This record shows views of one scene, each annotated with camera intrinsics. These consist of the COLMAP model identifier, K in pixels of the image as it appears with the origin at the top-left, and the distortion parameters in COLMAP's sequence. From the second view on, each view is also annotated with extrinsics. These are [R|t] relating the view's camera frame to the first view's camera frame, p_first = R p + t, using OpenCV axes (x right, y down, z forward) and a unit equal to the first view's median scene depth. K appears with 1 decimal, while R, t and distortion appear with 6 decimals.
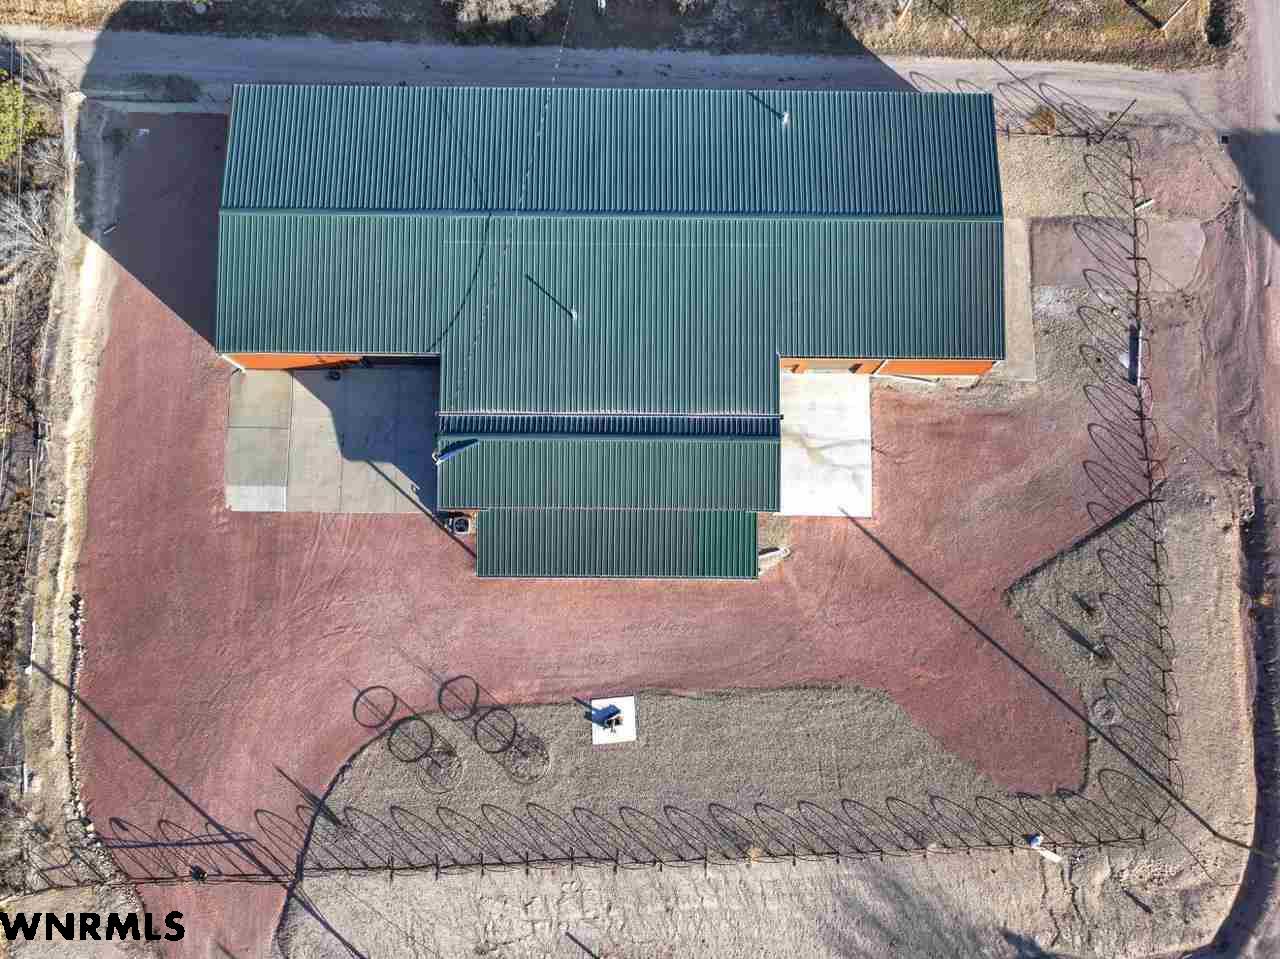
lens RADIAL K [[1027.2, 0, 640.0], [0, 1027.2, 479.5], [0, 0, 1]] dist [0.004428, 0.007184]
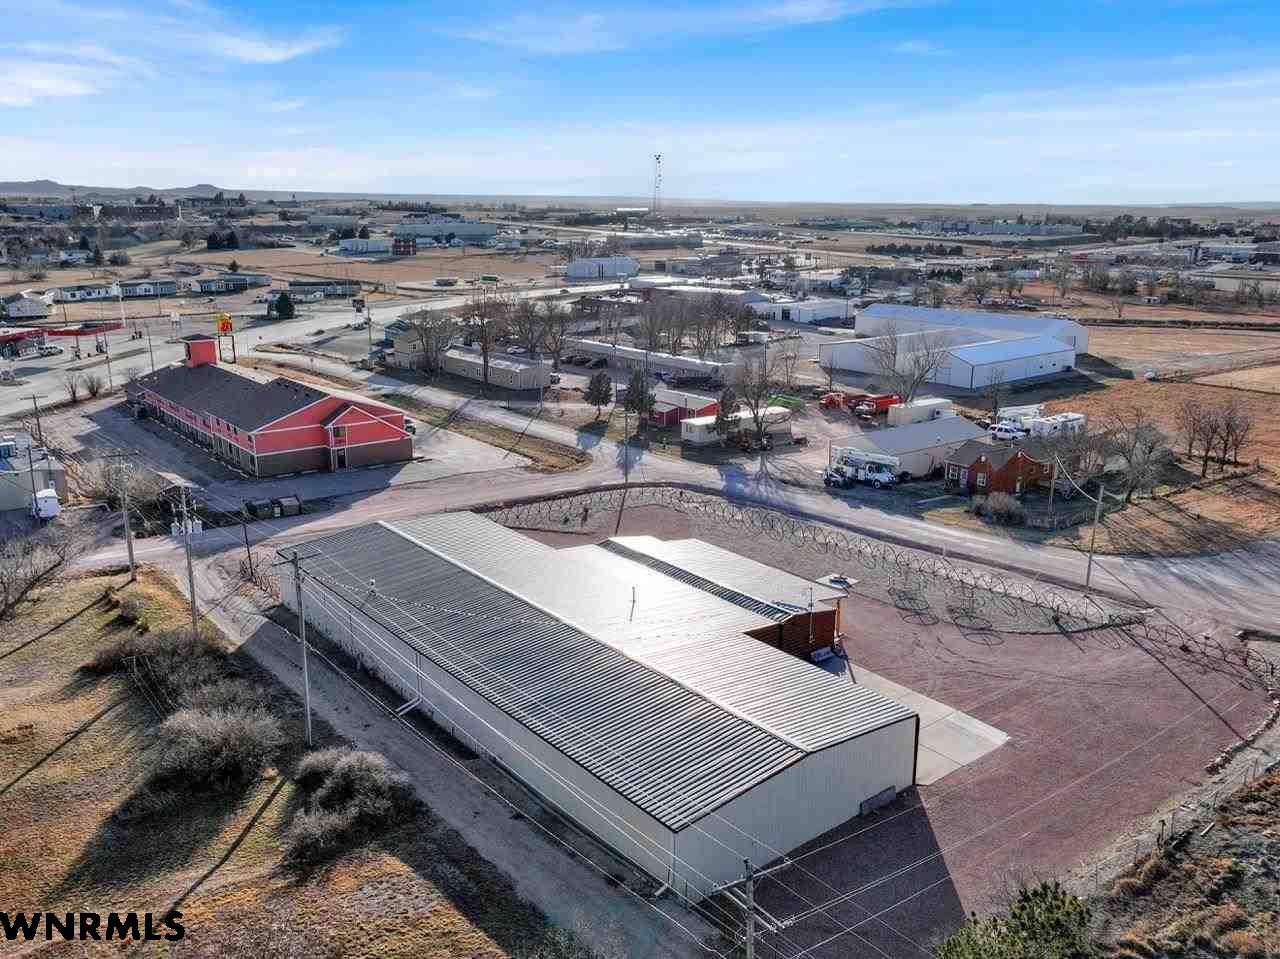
lens RADIAL K [[1028.8, 0, 640.0], [0, 1028.8, 479.5], [0, 0, 1]] dist [0.008645, -0.000610]
pose [[-0.633243, -0.215001, 0.743490, -0.858059], [0.763944, -0.019645, 0.644983, -0.855790], [-0.124066, 0.976416, 0.176689, 0.657545]]
